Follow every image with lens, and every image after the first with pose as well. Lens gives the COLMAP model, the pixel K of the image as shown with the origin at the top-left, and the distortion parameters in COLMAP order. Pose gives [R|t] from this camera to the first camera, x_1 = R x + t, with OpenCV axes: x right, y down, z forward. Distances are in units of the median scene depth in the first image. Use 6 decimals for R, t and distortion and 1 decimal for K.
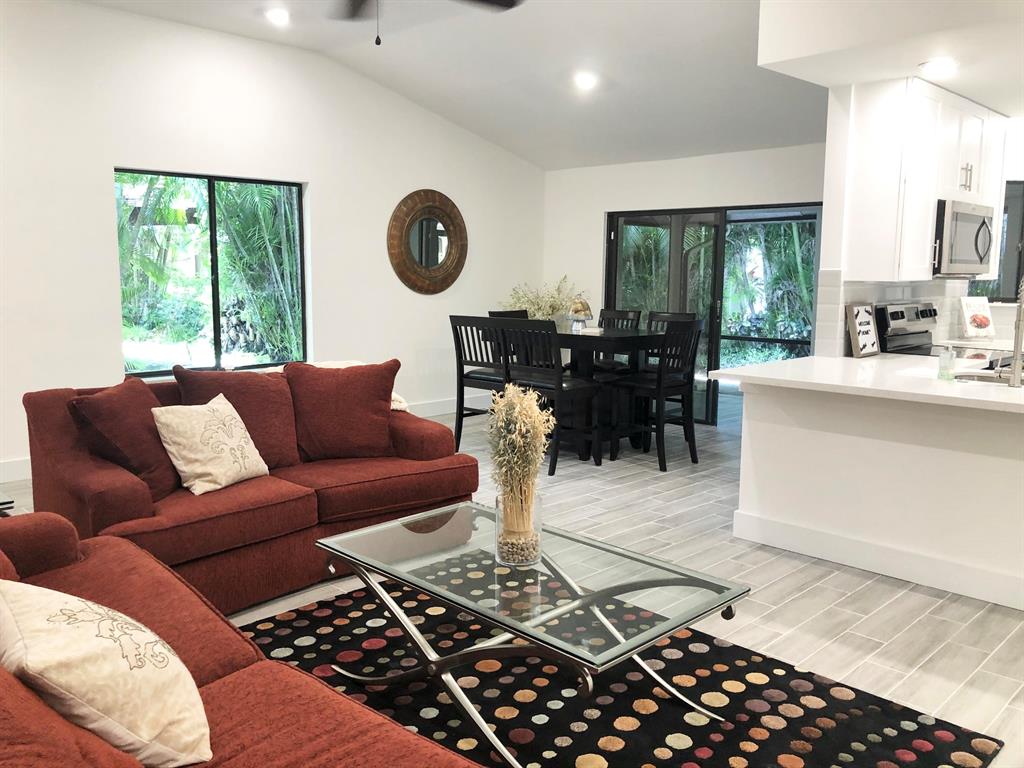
lens RADIAL K [[841.6, 0, 512.0], [0, 841.6, 384.0], [0, 0, 1]] dist [0.032786, -0.038021]
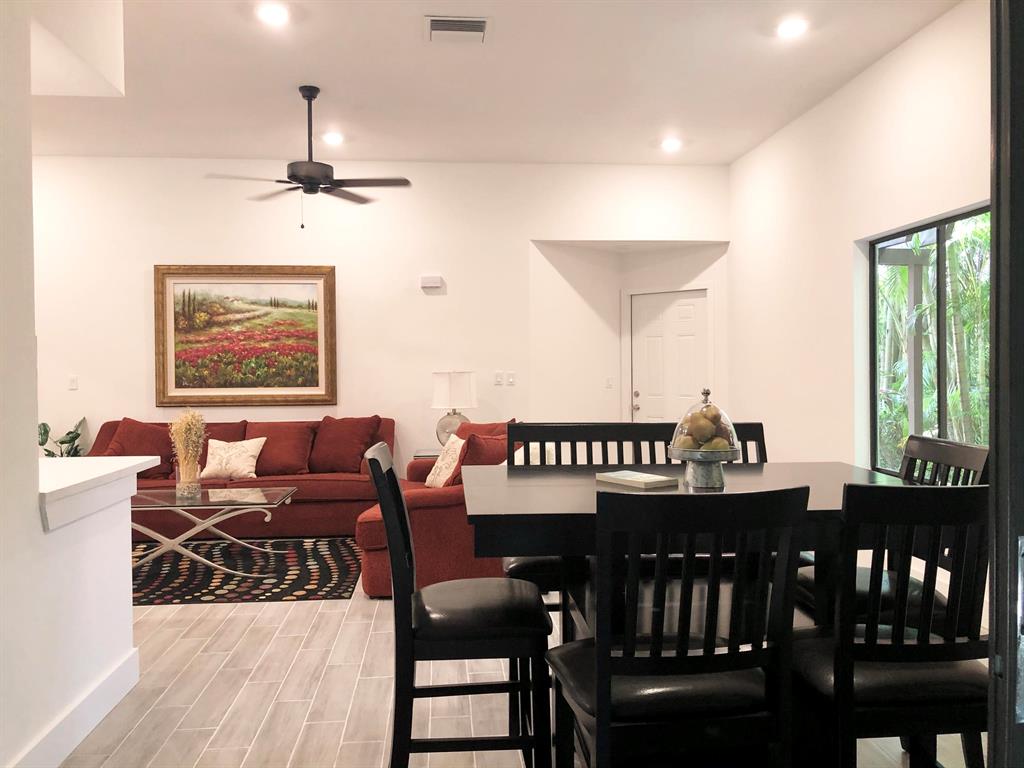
lens RADIAL K [[841.6, 0, 512.0], [0, 841.6, 384.0], [0, 0, 1]] dist [0.032786, -0.038021]
pose [[-0.645277, 0.014692, -0.763807, 0.441198], [-0.098380, 0.989892, 0.102154, -0.144043], [0.757587, 0.141061, -0.637309, 1.204071]]
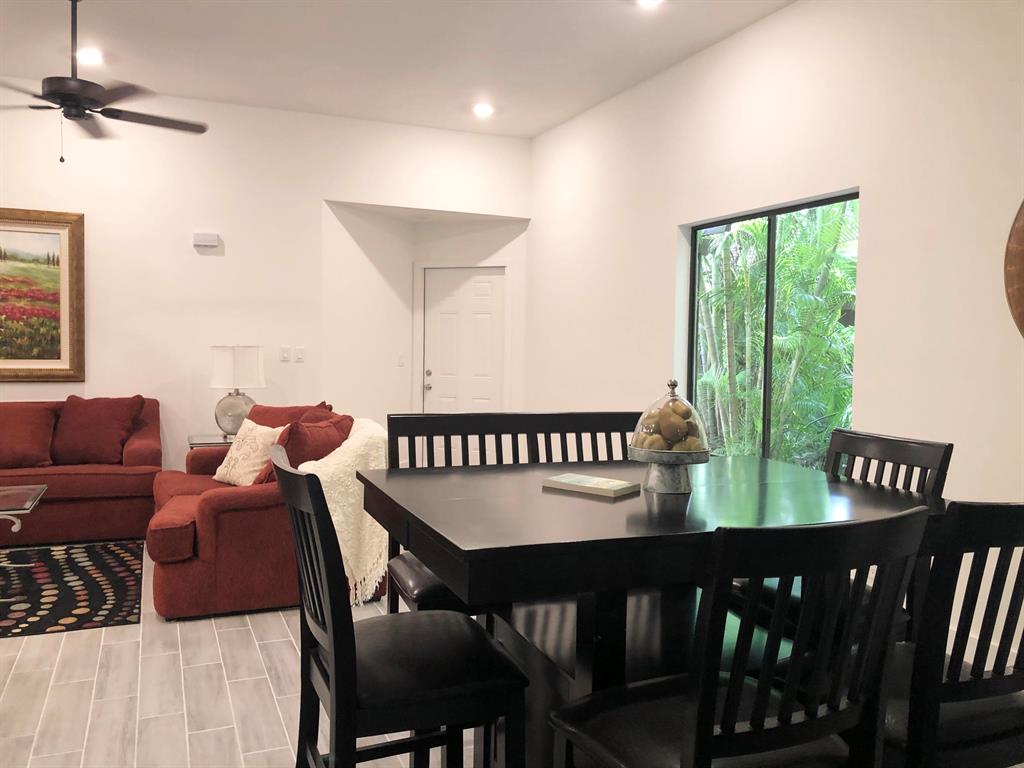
lens RADIAL K [[841.6, 0, 512.0], [0, 841.6, 384.0], [0, 0, 1]] dist [0.032786, -0.038021]
pose [[-0.376147, 0.033045, -0.925971, 0.424966], [-0.143512, 0.985226, 0.093457, -0.131655], [0.915379, 0.168042, -0.365847, 1.089067]]
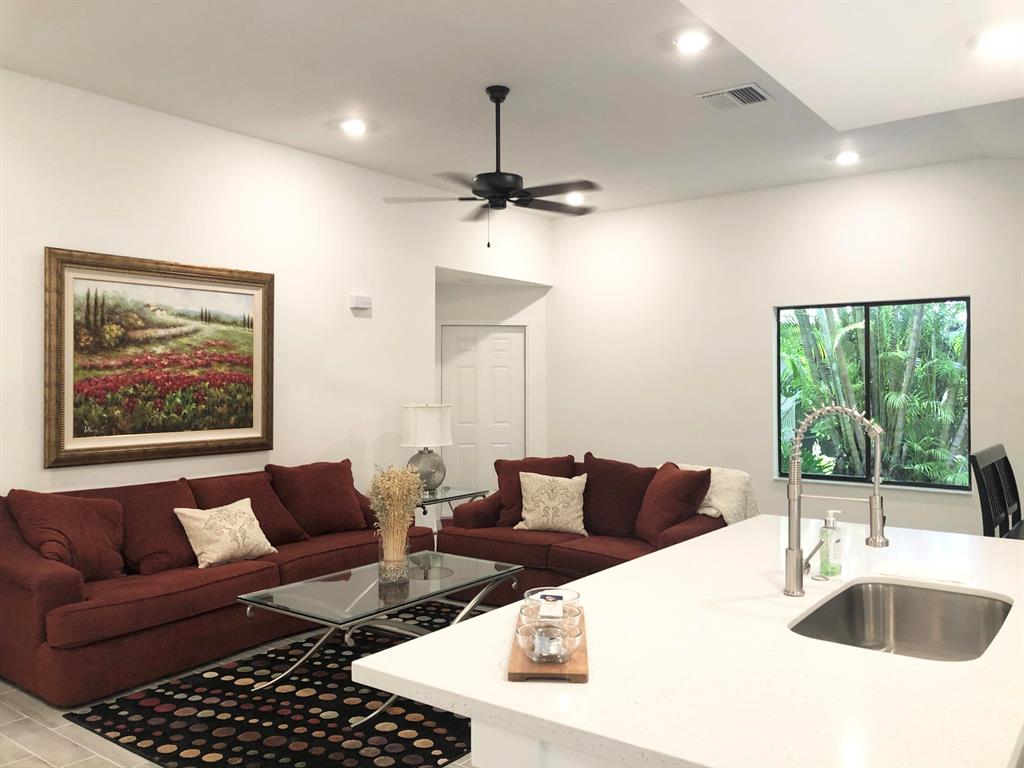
lens RADIAL K [[841.6, 0, 512.0], [0, 841.6, 384.0], [0, 0, 1]] dist [0.032786, -0.038021]
pose [[0.147788, 0.000162, -0.989019, 0.659395], [-0.129630, 0.991376, -0.019209, -0.060460], [0.980487, 0.131046, 0.146535, 0.400708]]
